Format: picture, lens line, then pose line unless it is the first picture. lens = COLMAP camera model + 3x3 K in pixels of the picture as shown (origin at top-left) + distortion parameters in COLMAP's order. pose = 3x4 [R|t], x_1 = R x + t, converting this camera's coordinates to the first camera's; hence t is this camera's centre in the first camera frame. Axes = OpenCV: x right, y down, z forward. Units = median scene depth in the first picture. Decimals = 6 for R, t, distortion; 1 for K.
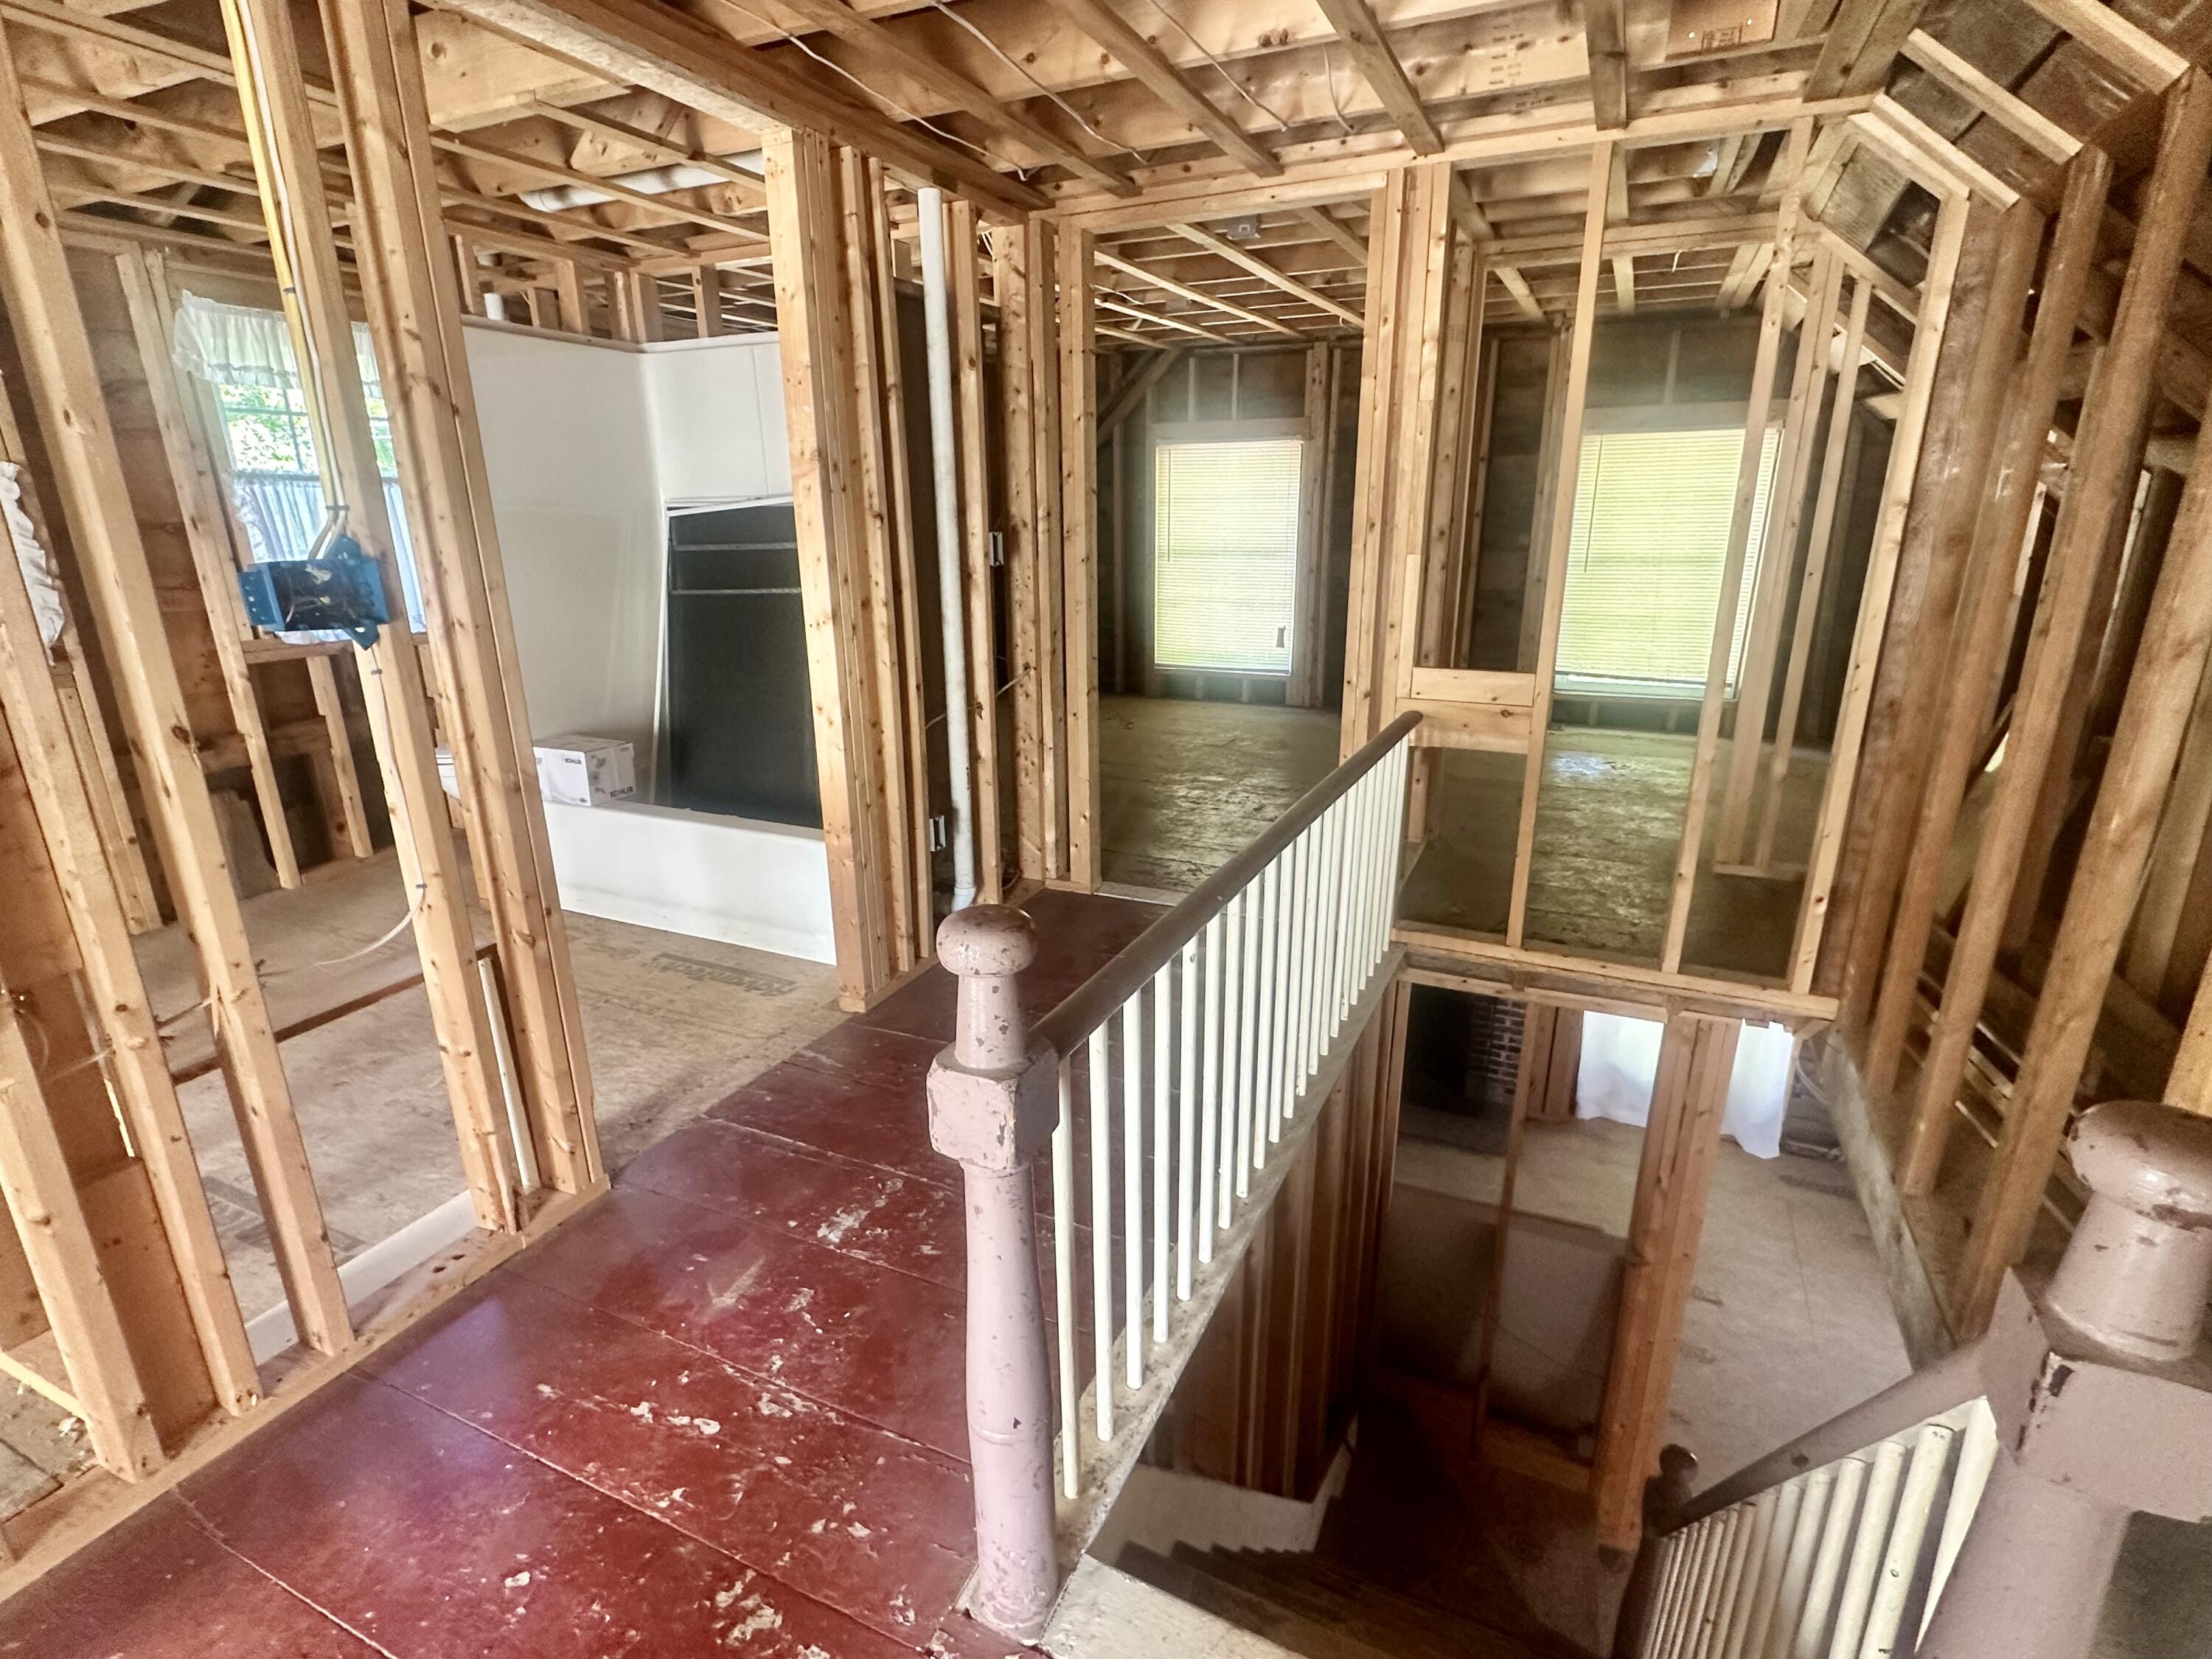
lens RADIAL K [[1051.8, 0, 1105.5], [0, 1051.8, 835.7], [0, 0, 1]] dist [0.001775, -0.000302]
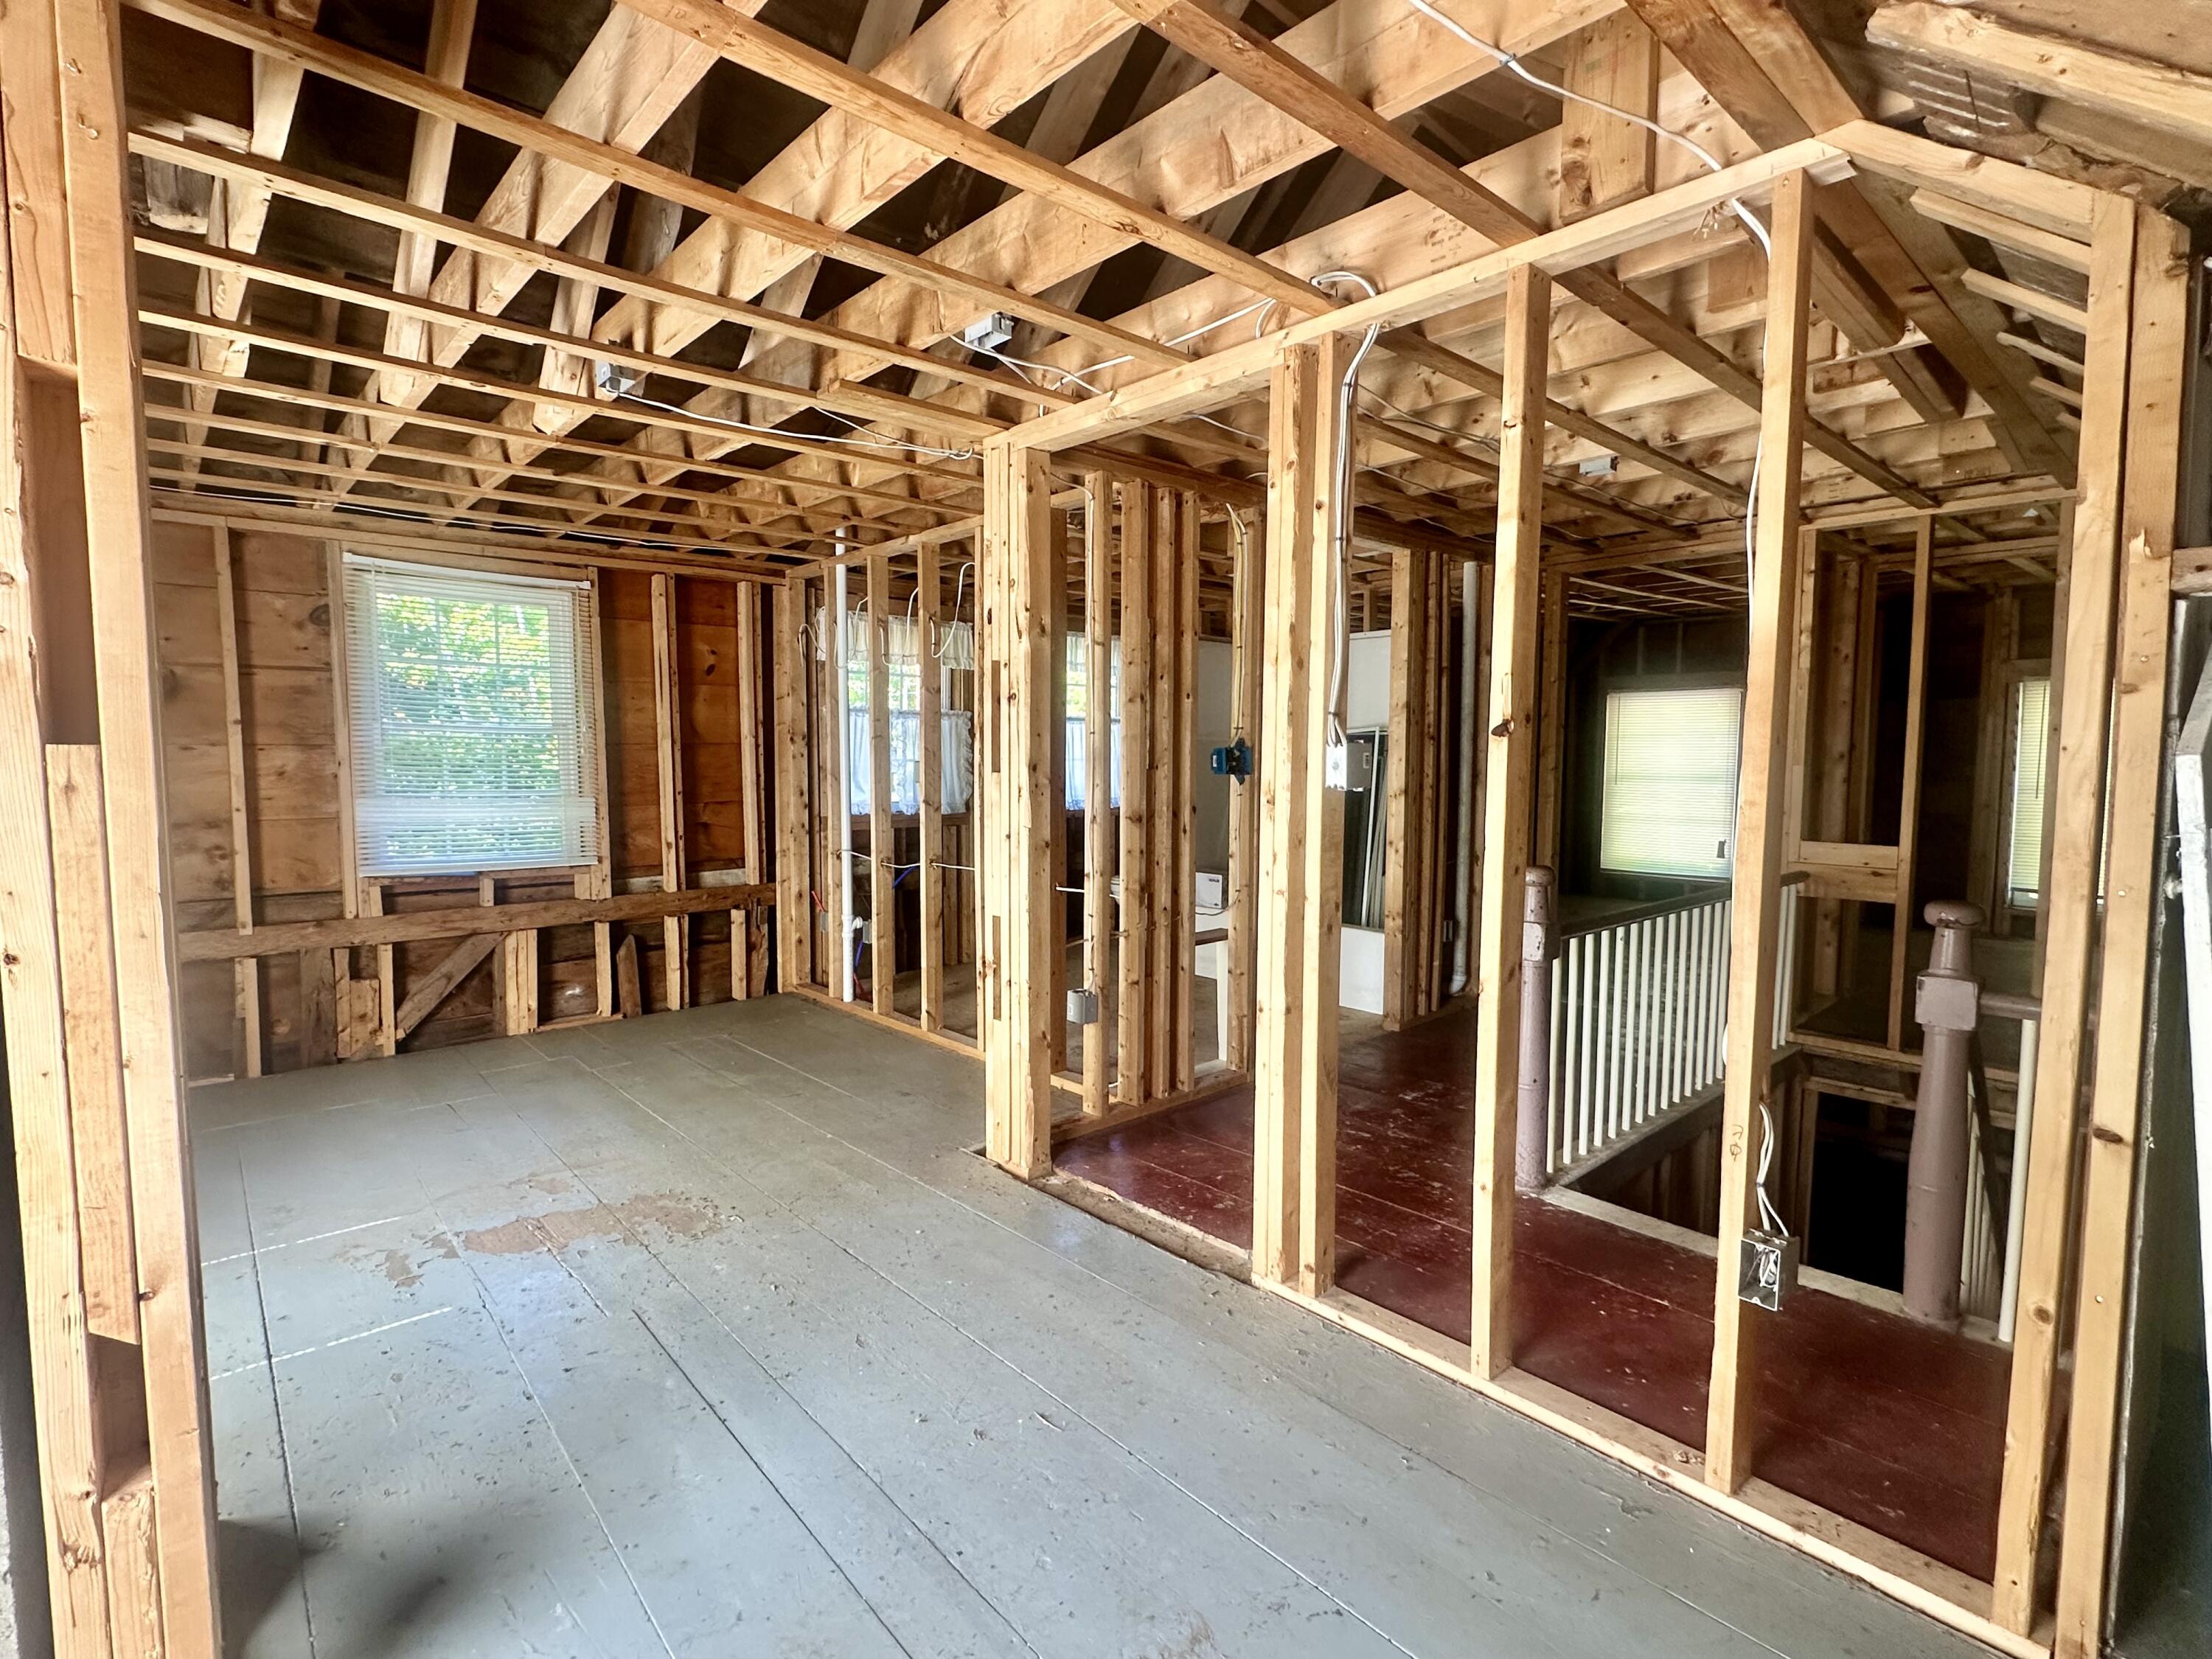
lens RADIAL K [[1051.8, 0, 1105.5], [0, 1051.8, 835.7], [0, 0, 1]] dist [0.001775, -0.000302]
pose [[0.922707, 0.039230, -0.383502, -0.038774], [-0.122735, 0.972938, -0.195775, 0.263448], [0.365443, 0.227712, 0.902551, -0.738990]]
